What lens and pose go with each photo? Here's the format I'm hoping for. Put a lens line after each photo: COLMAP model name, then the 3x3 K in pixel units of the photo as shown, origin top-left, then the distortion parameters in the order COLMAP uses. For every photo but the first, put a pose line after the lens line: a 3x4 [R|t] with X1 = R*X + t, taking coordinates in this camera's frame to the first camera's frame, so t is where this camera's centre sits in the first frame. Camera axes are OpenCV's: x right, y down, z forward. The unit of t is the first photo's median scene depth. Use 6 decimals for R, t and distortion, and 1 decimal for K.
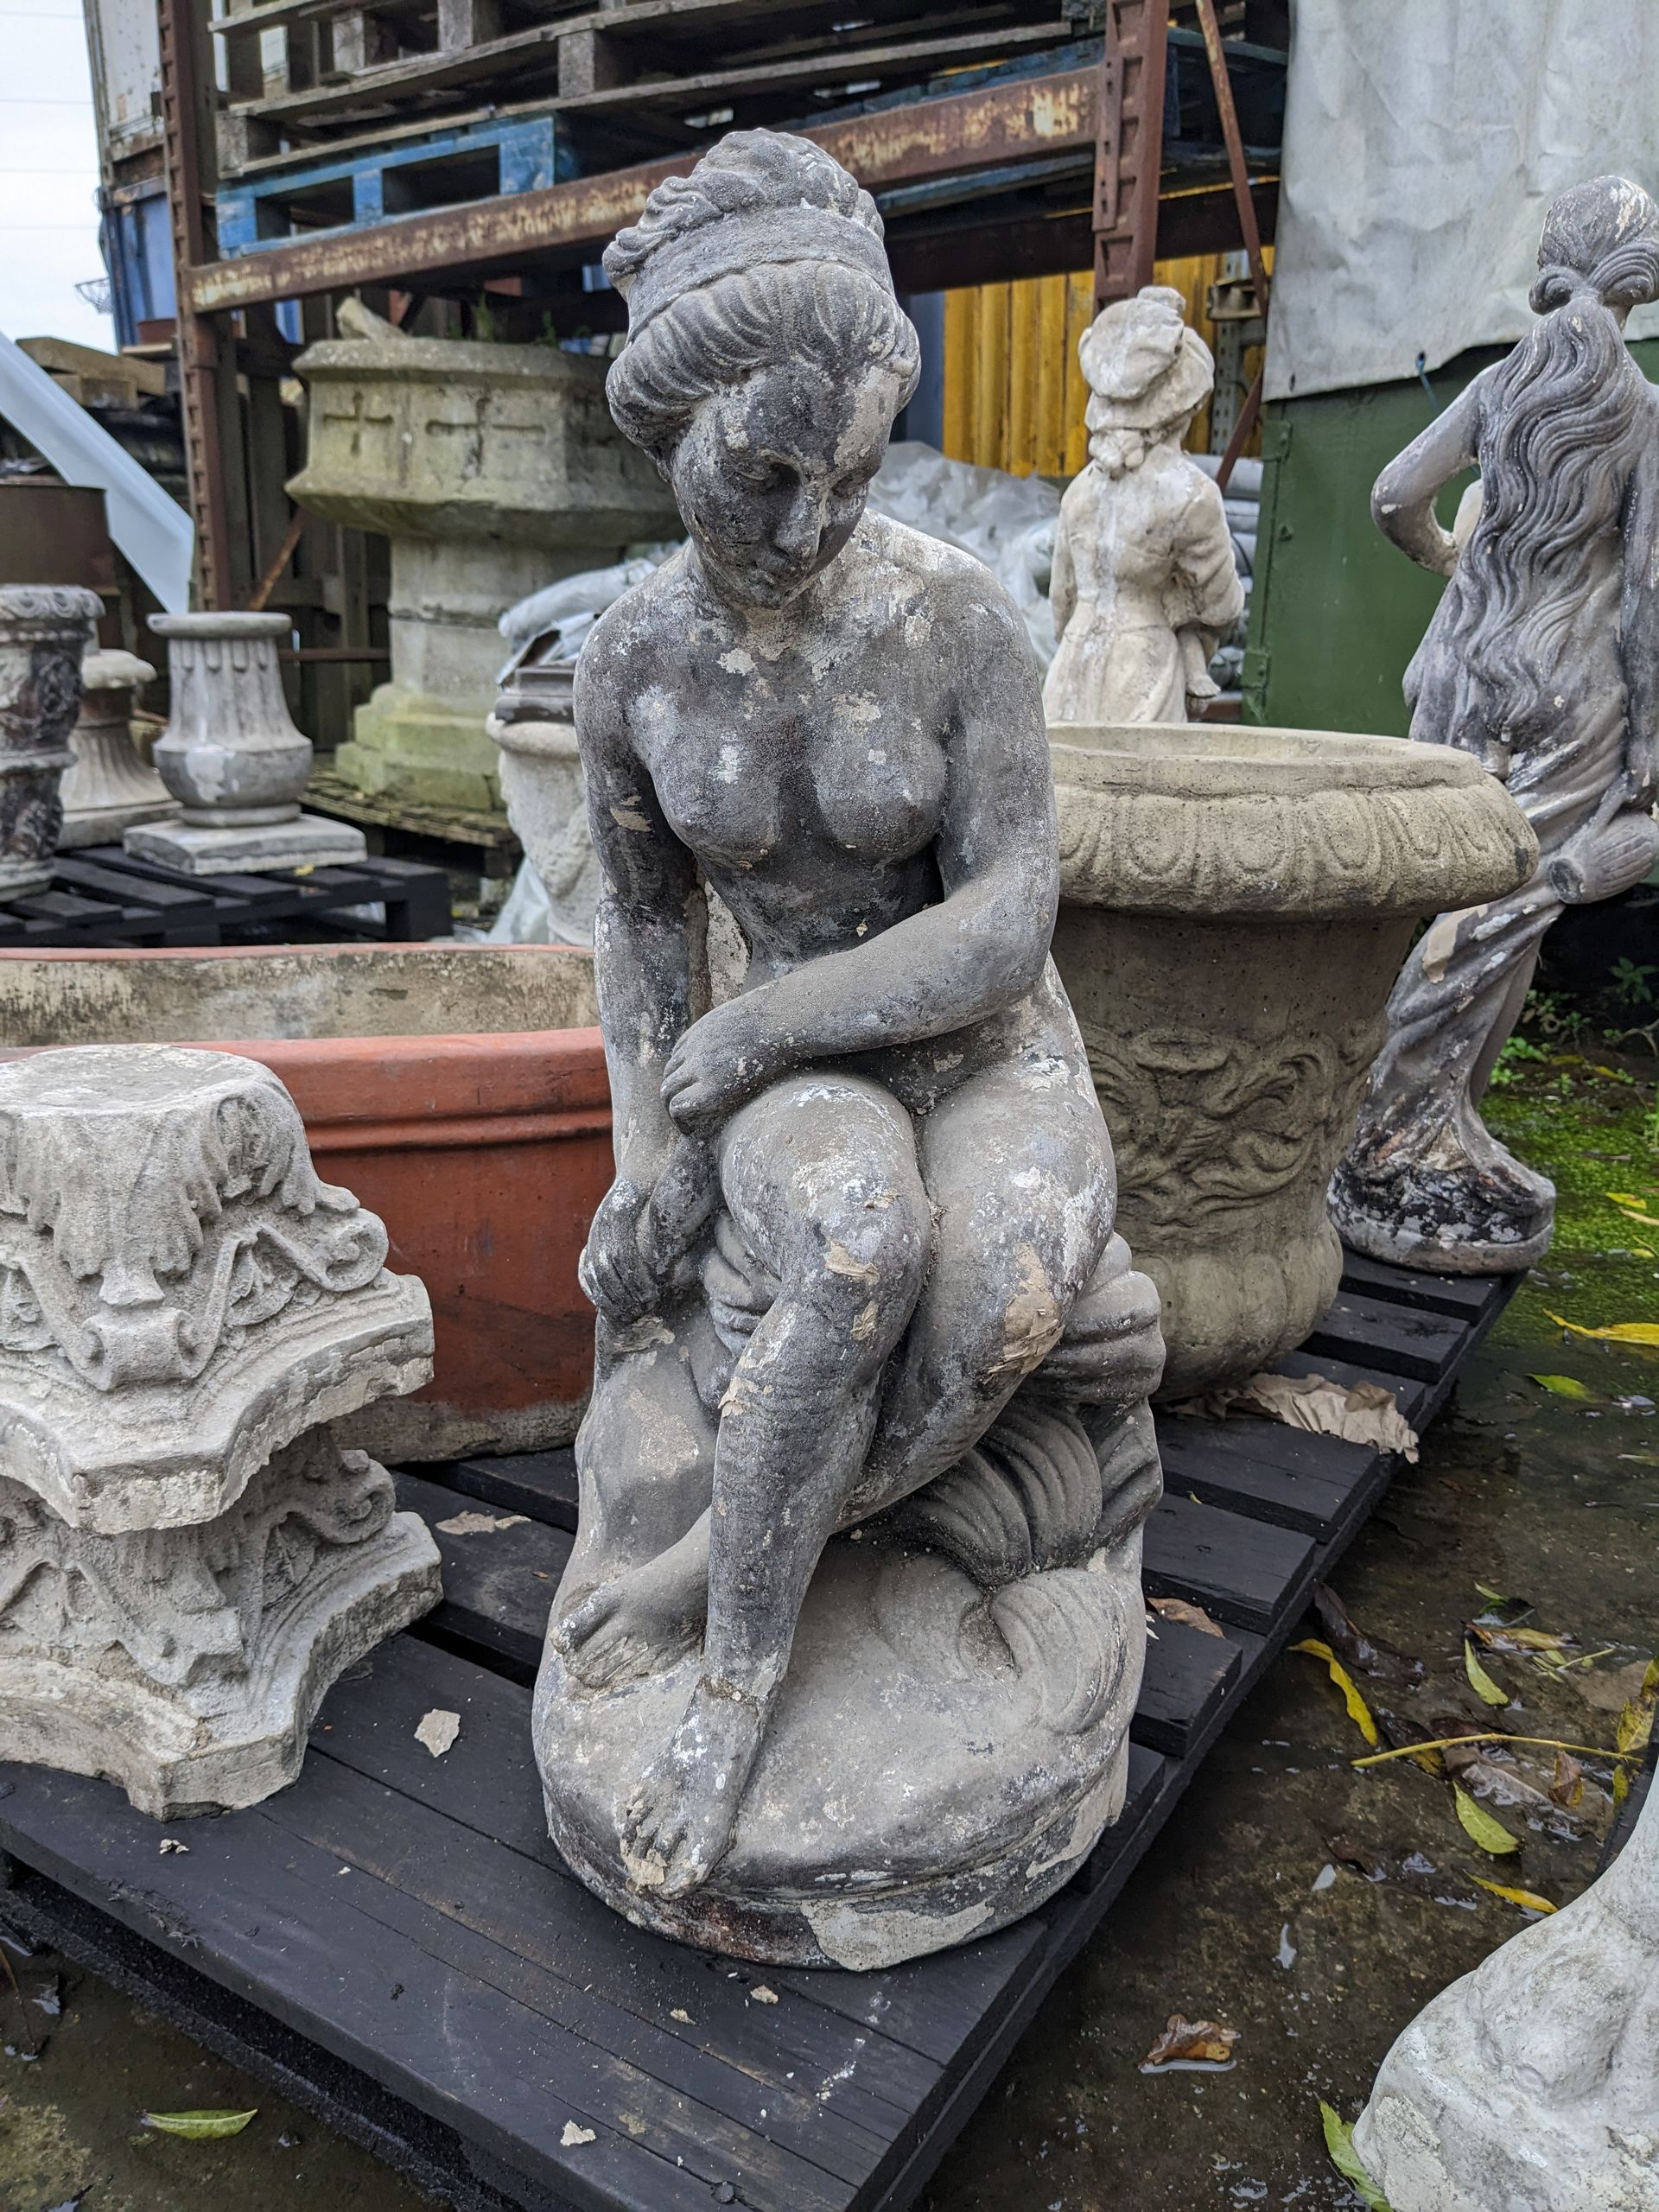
lens RADIAL K [[1756.7, 0, 828.0], [0, 1756.7, 1110.1], [0, 0, 1]] dist [0.041333, -0.075264]
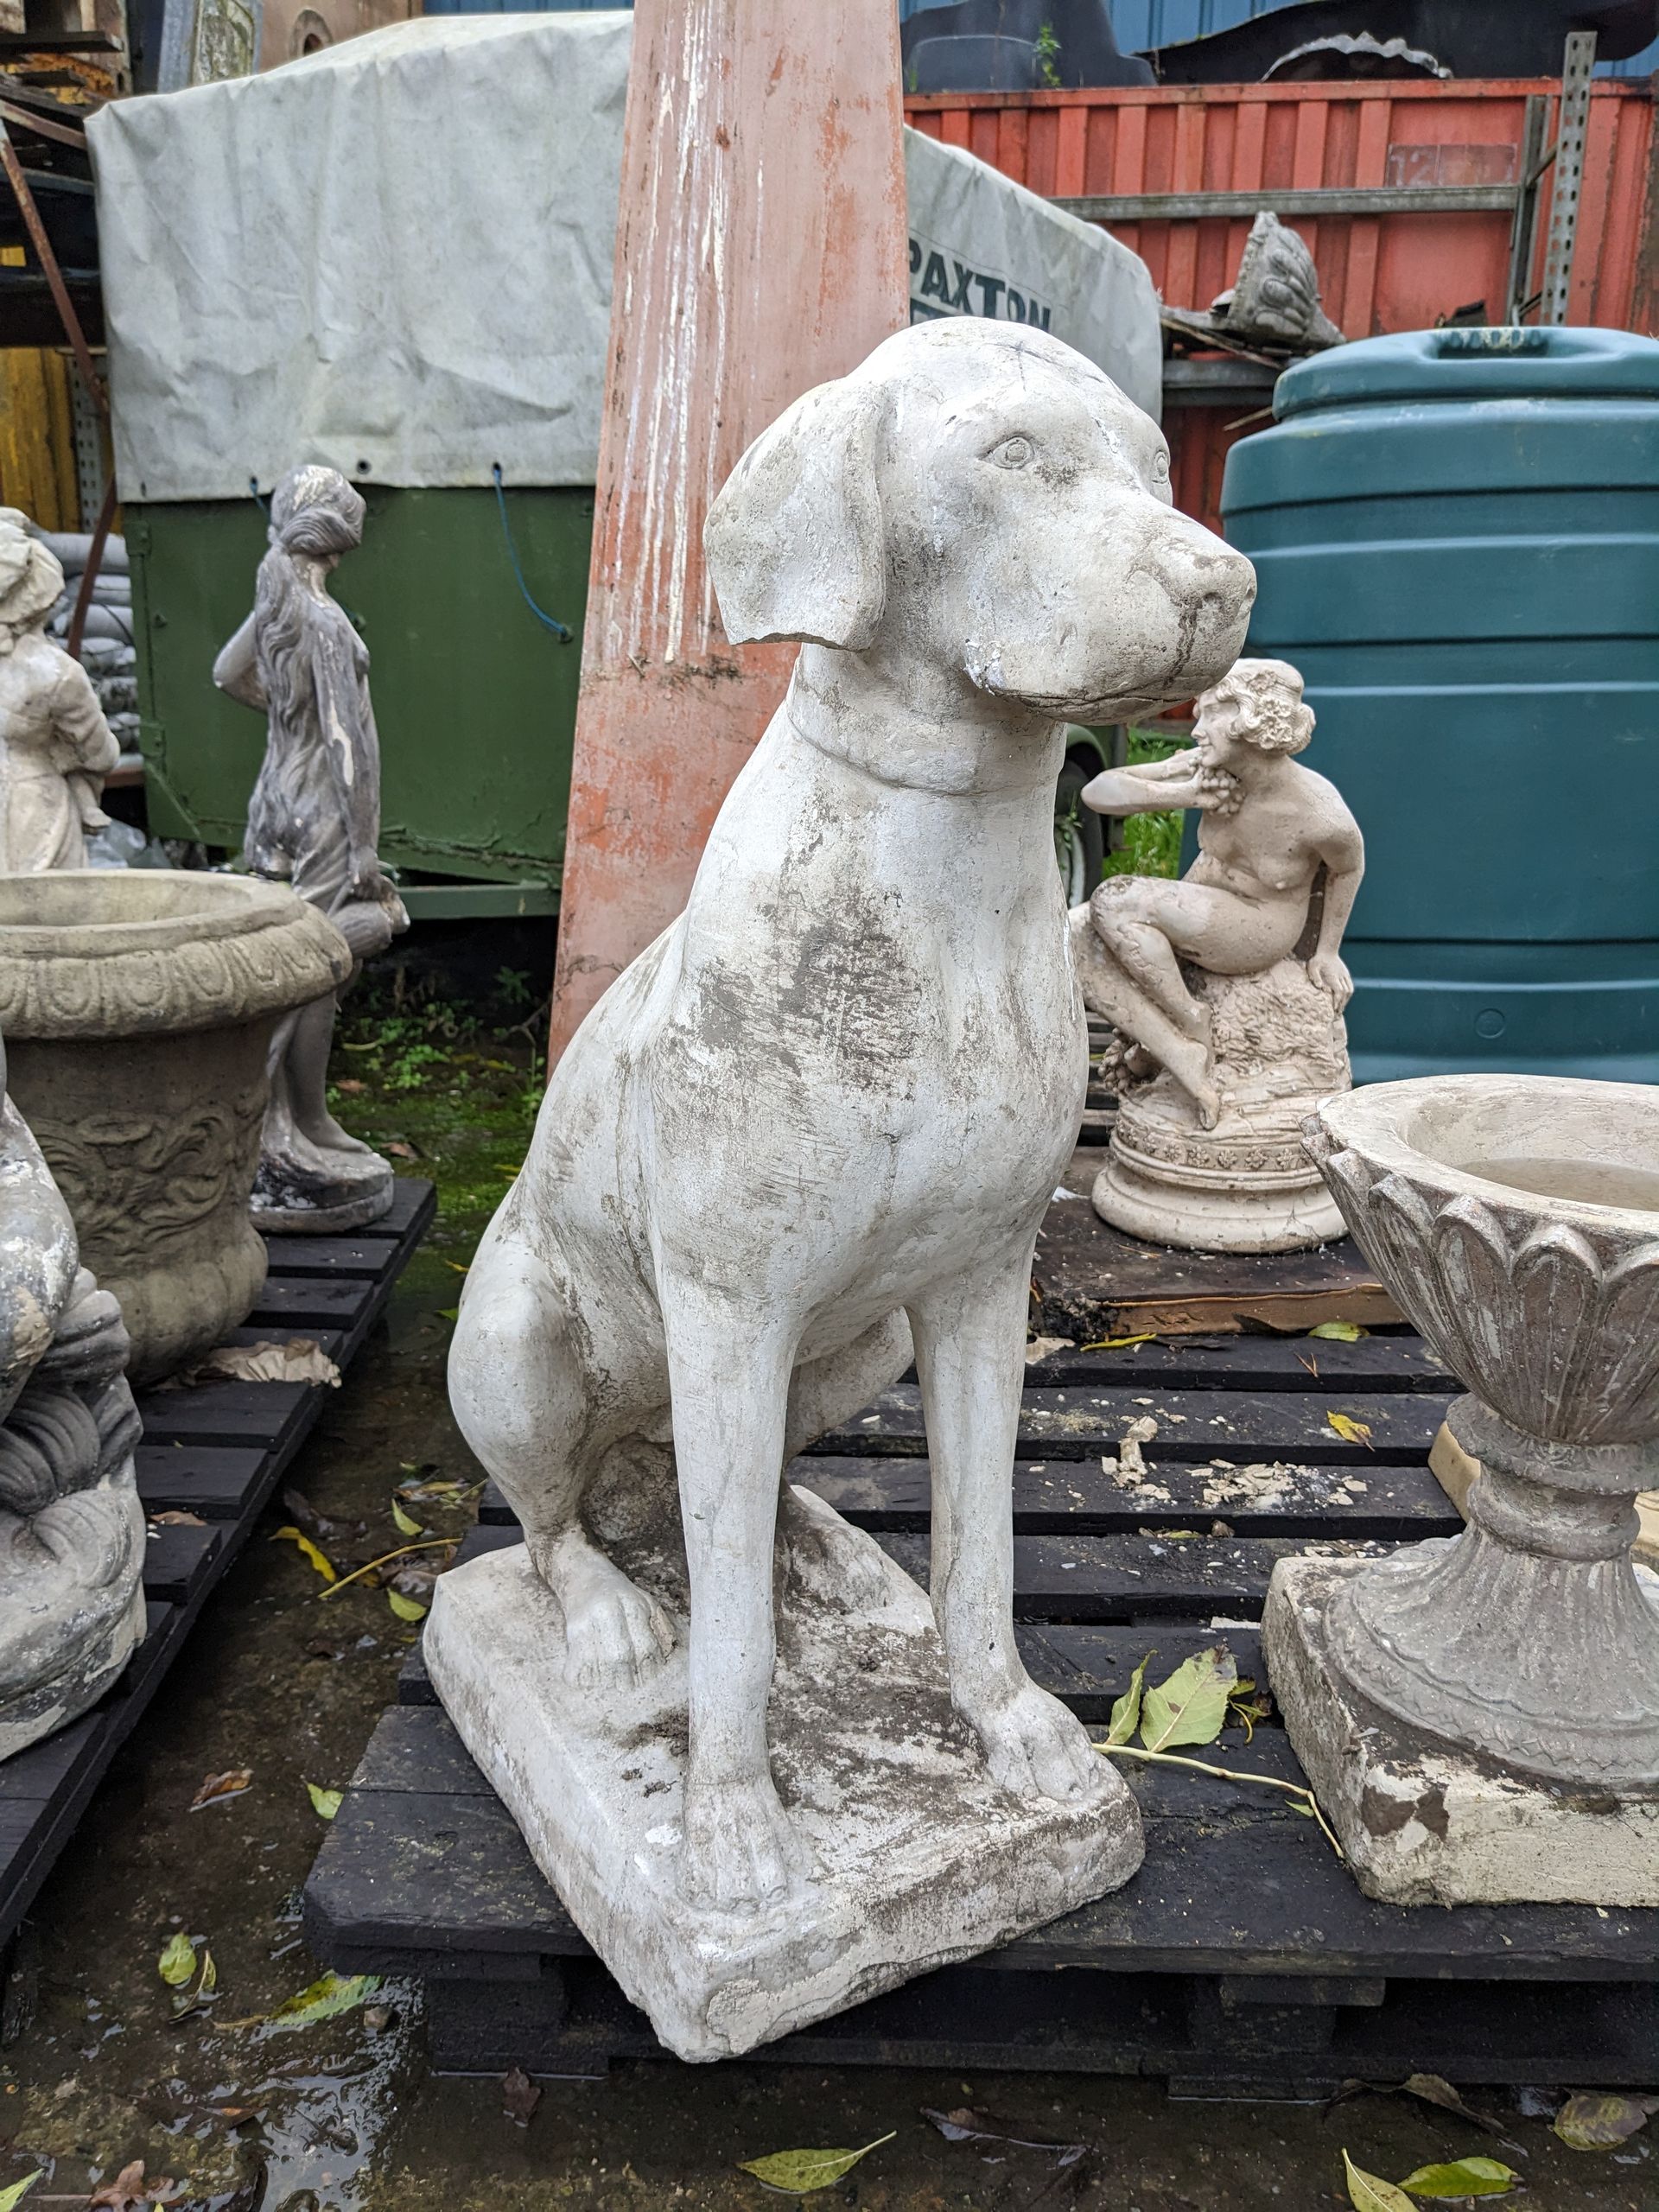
lens RADIAL K [[1756.7, 0, 828.0], [0, 1756.7, 1110.1], [0, 0, 1]] dist [0.041333, -0.075264]
pose [[0.837482, -0.144378, 0.527047, -0.061988], [0.142765, 0.988778, 0.044009, -0.030516], [-0.527486, 0.038387, 0.848696, -0.492539]]
